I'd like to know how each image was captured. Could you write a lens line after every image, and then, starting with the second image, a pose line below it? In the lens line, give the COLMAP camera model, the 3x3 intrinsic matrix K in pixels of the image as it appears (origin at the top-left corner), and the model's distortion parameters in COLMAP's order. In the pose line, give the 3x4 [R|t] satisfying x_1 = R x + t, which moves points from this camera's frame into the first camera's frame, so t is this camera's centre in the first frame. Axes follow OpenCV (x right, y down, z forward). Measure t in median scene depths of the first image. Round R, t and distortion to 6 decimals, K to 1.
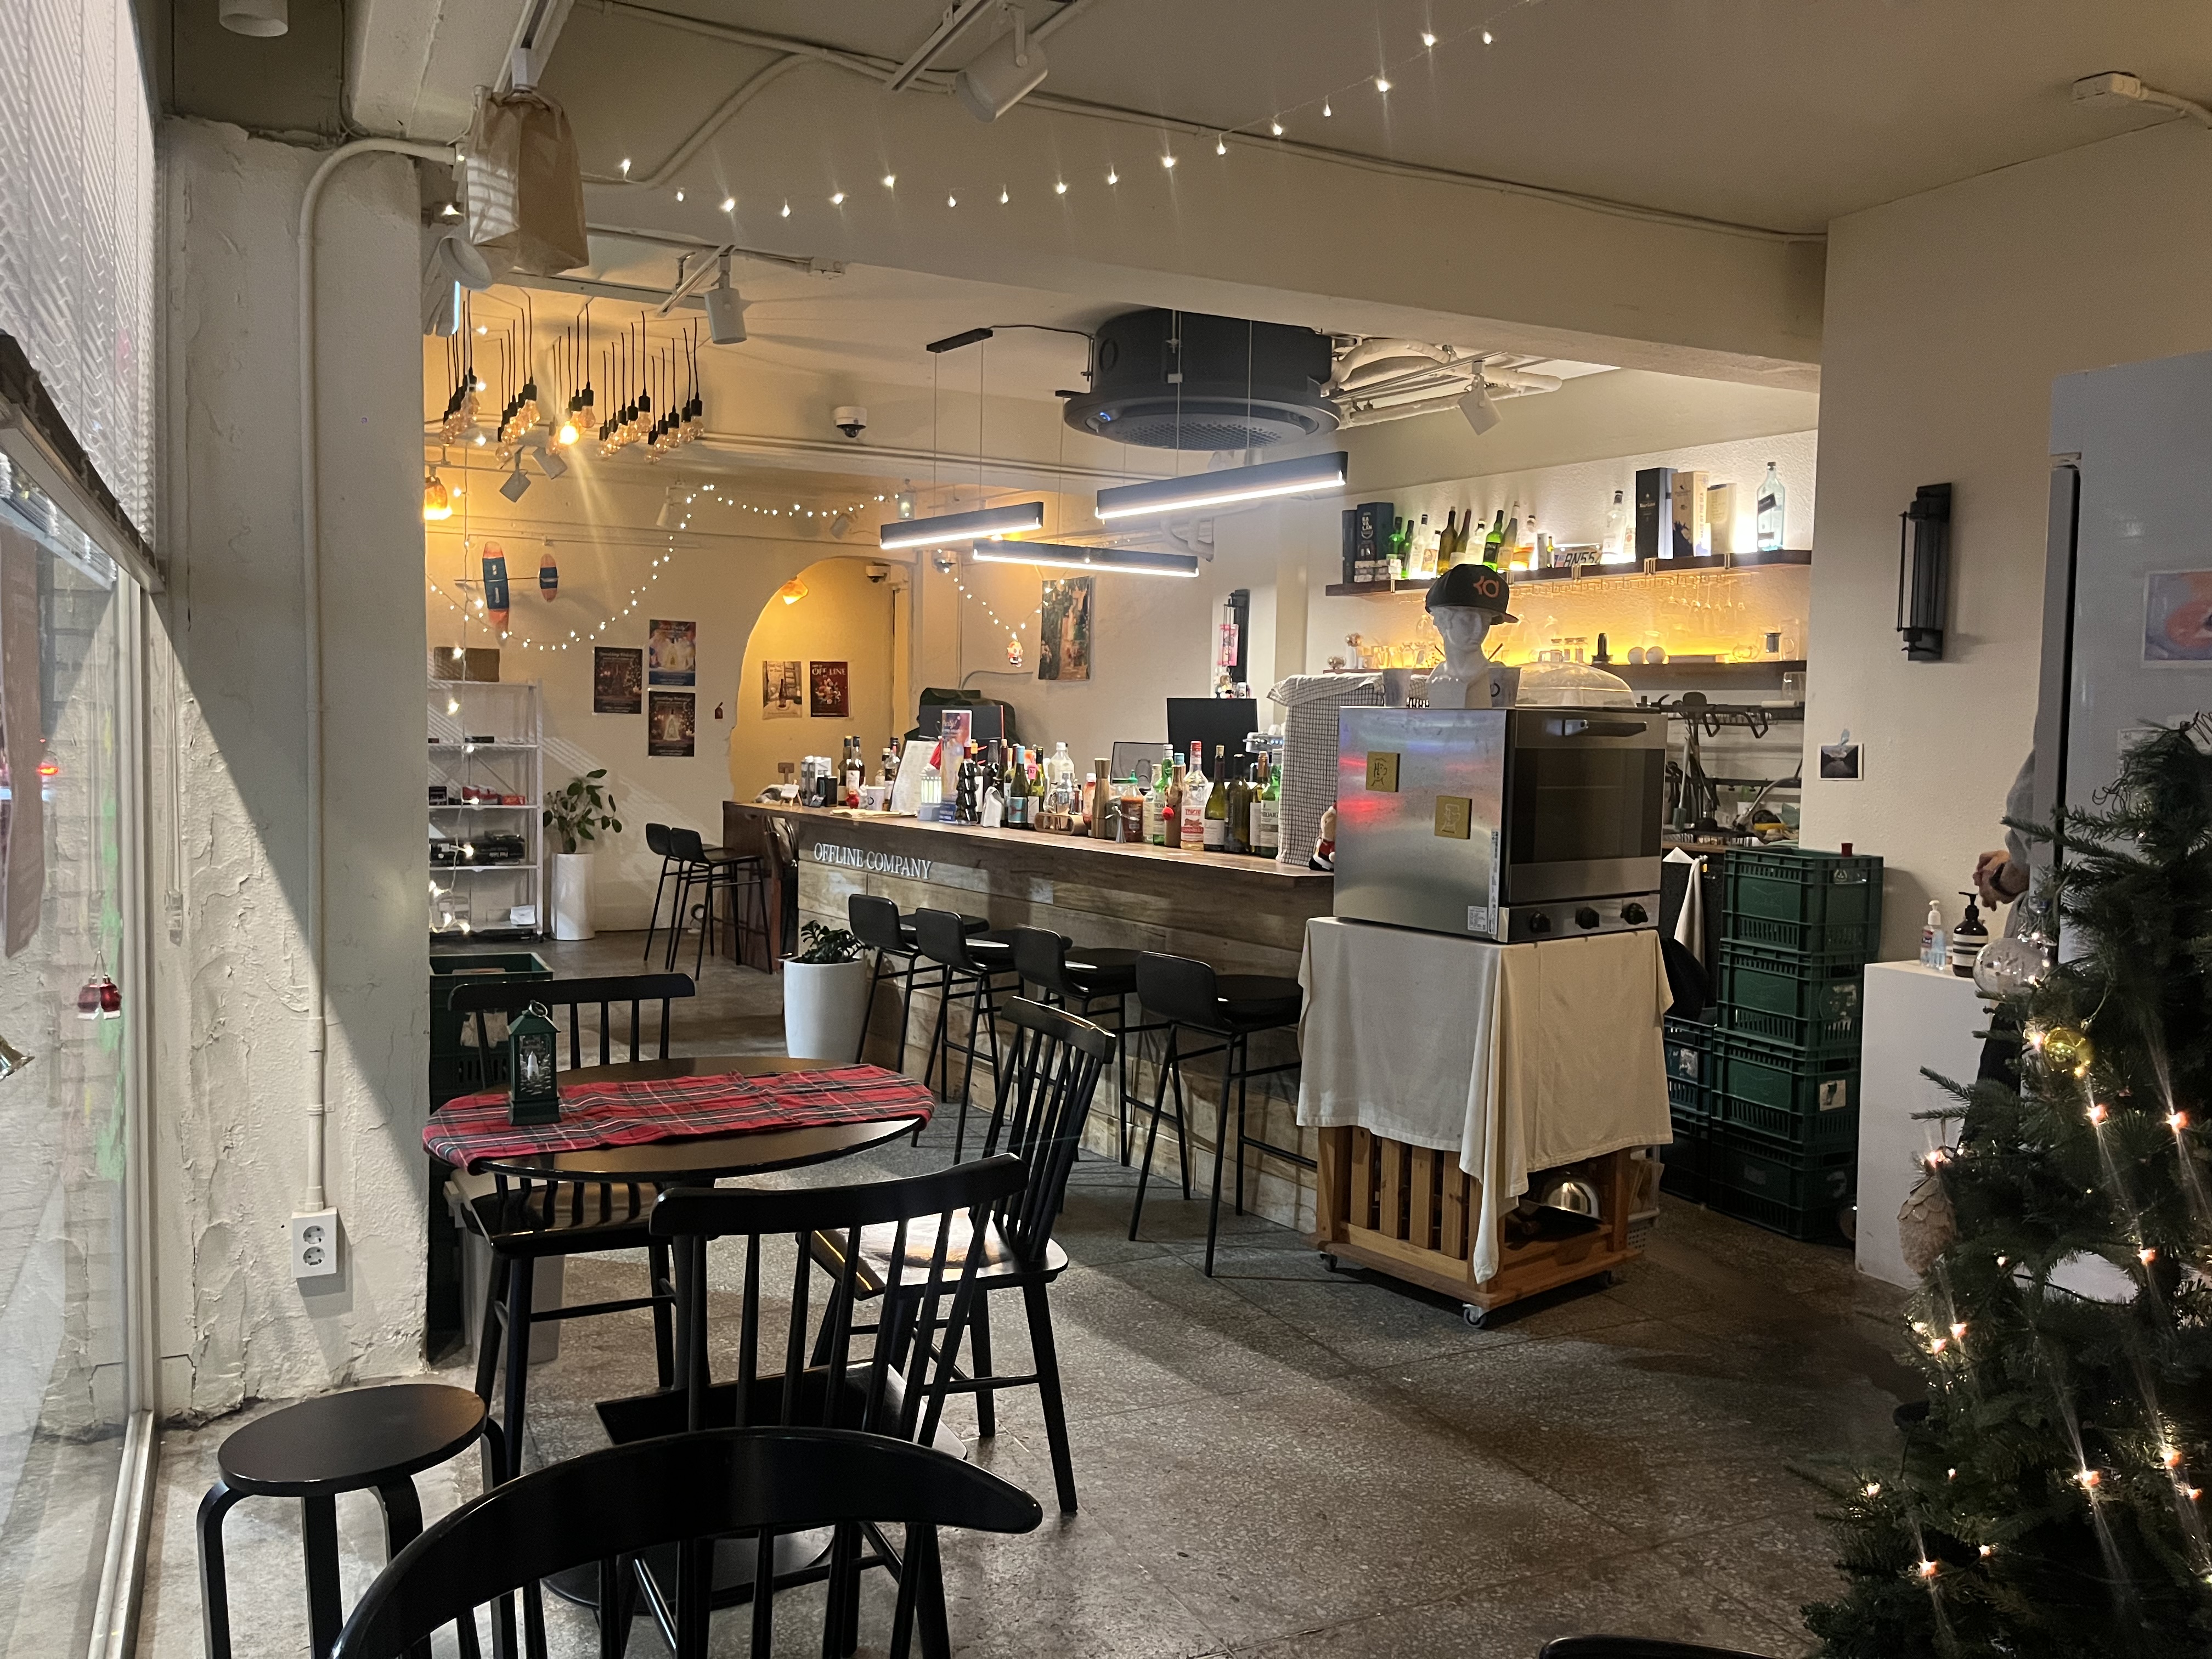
lens RADIAL K [[1758.6, 0, 1118.7], [0, 1758.6, 818.7], [0, 0, 1]] dist [0.090017, -0.019238]
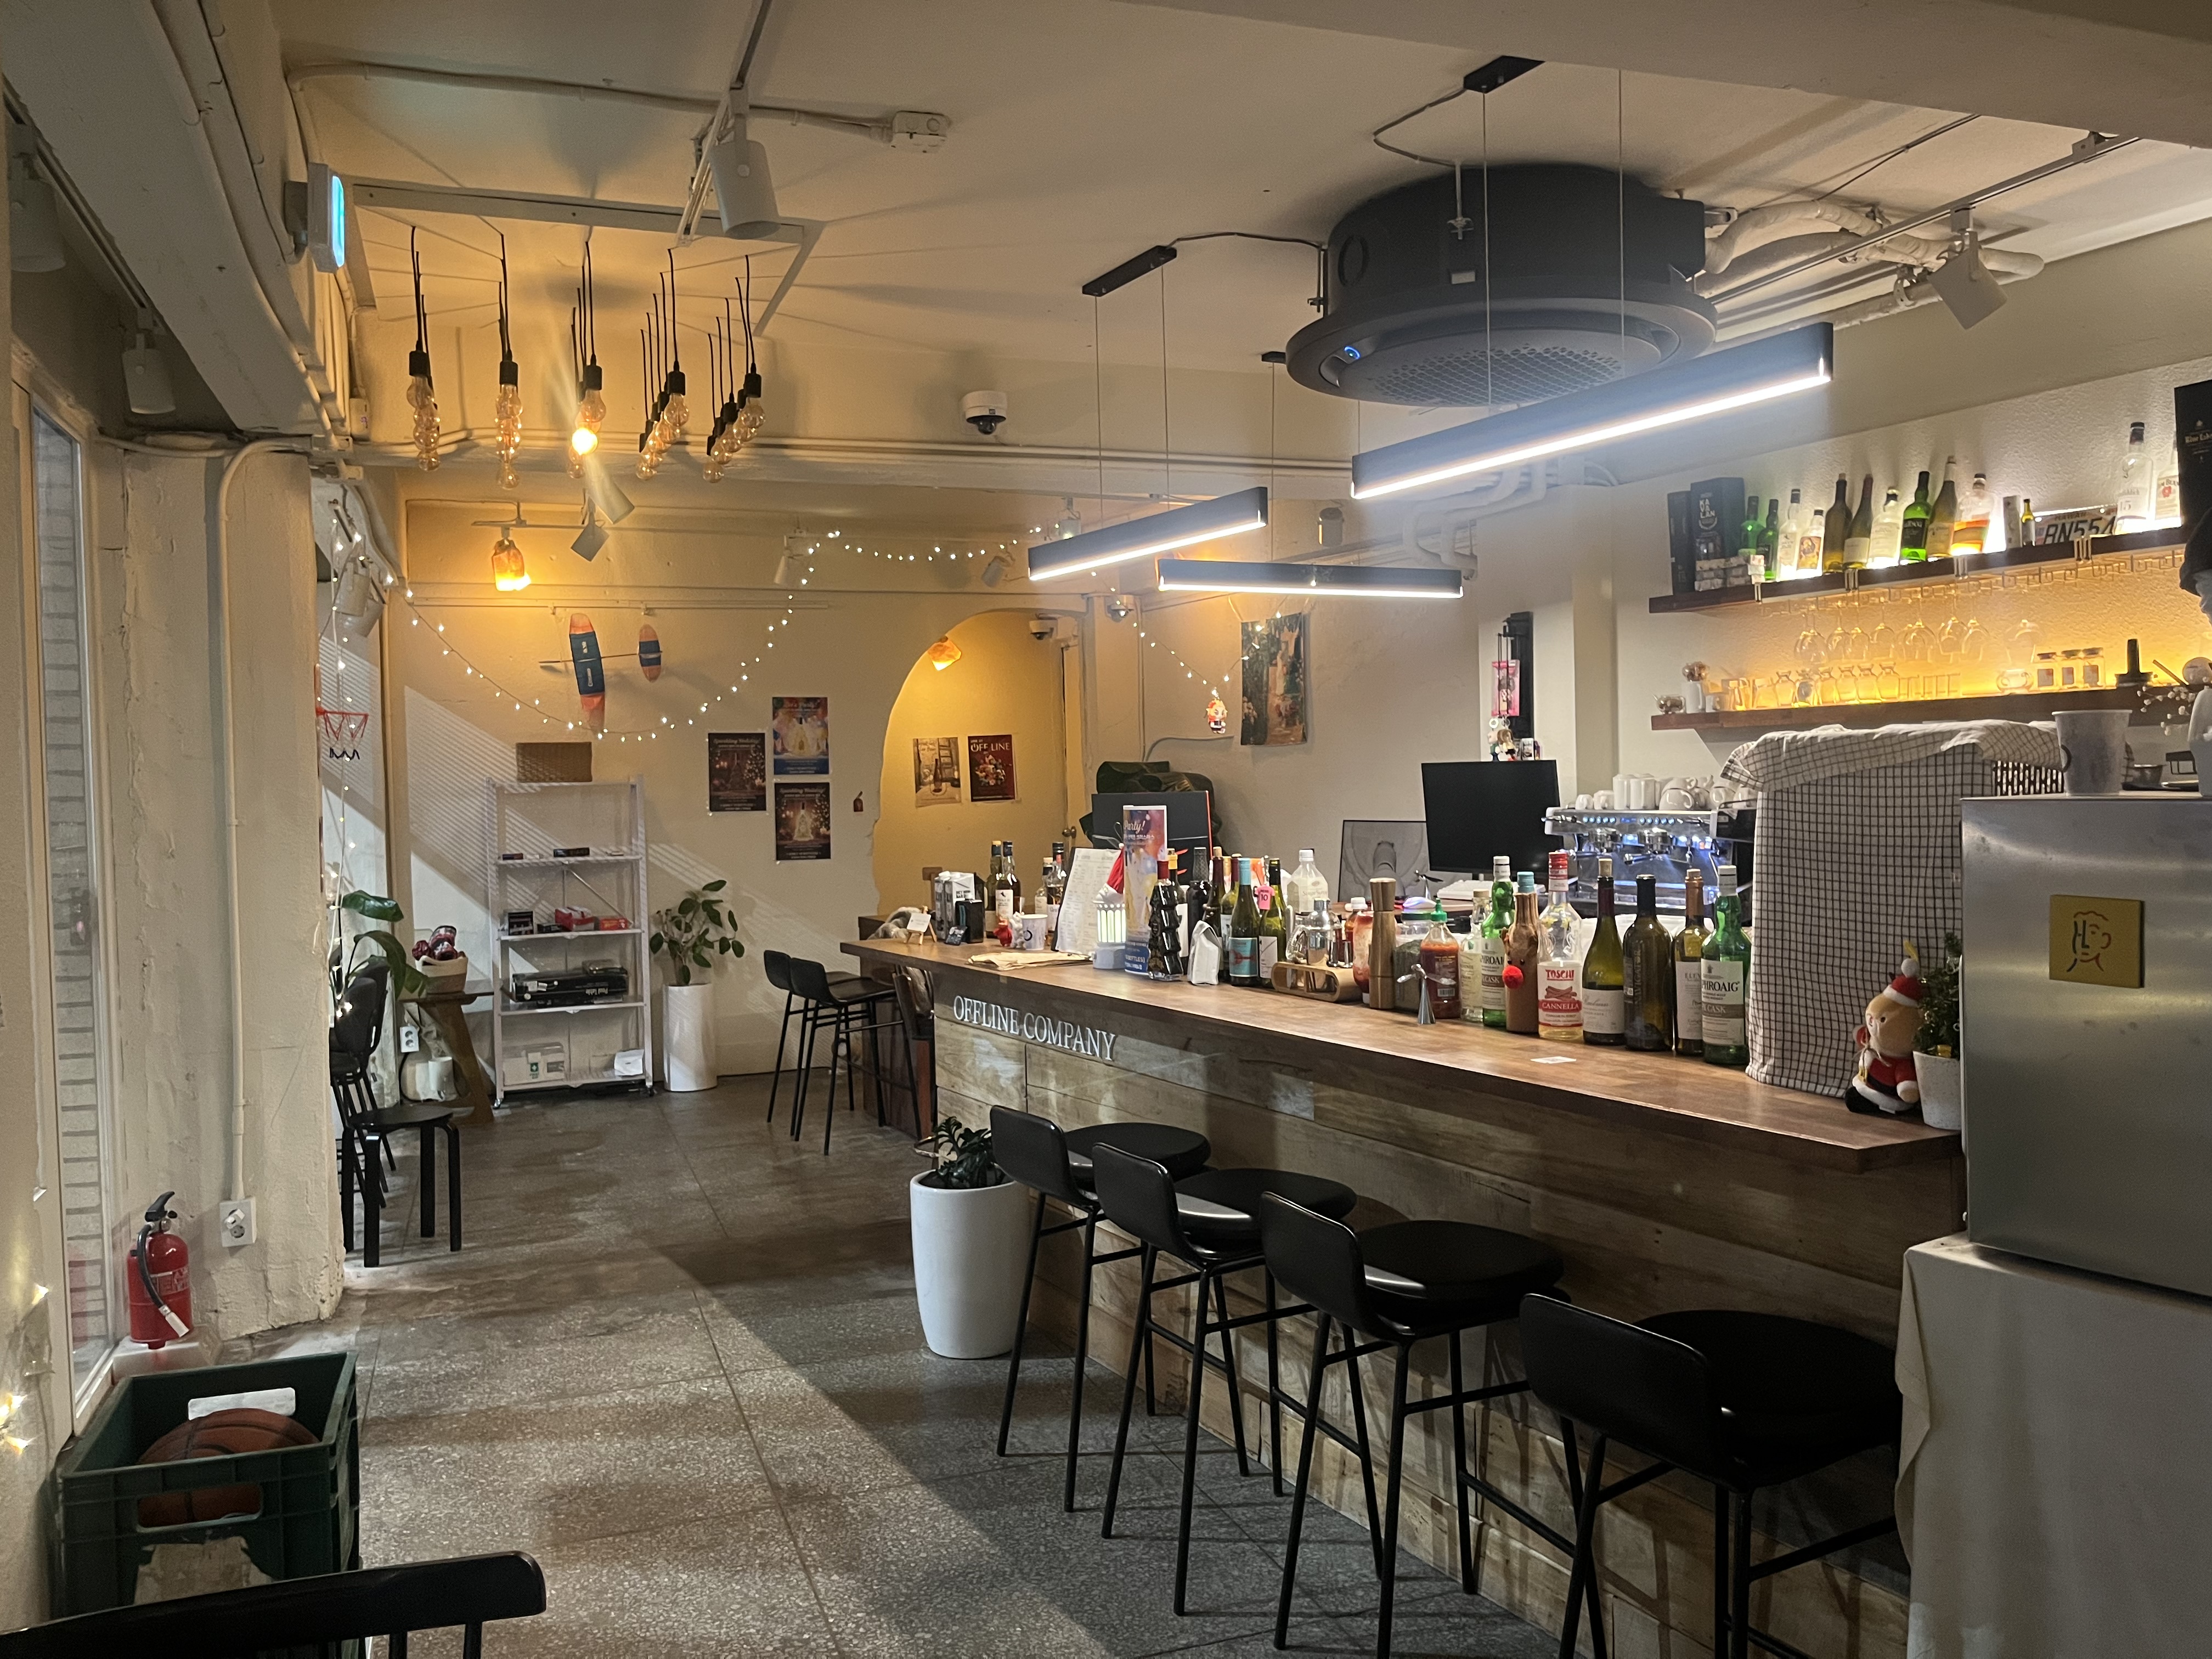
lens RADIAL K [[1758.6, 0, 1105.5], [0, 1758.6, 815.6], [0, 0, 1]] dist [0.090017, -0.019238]
pose [[0.992772, -0.043604, -0.111811, -0.027078], [0.039654, 0.998516, -0.037316, -0.028204], [0.113273, 0.032613, 0.993029, 0.281506]]
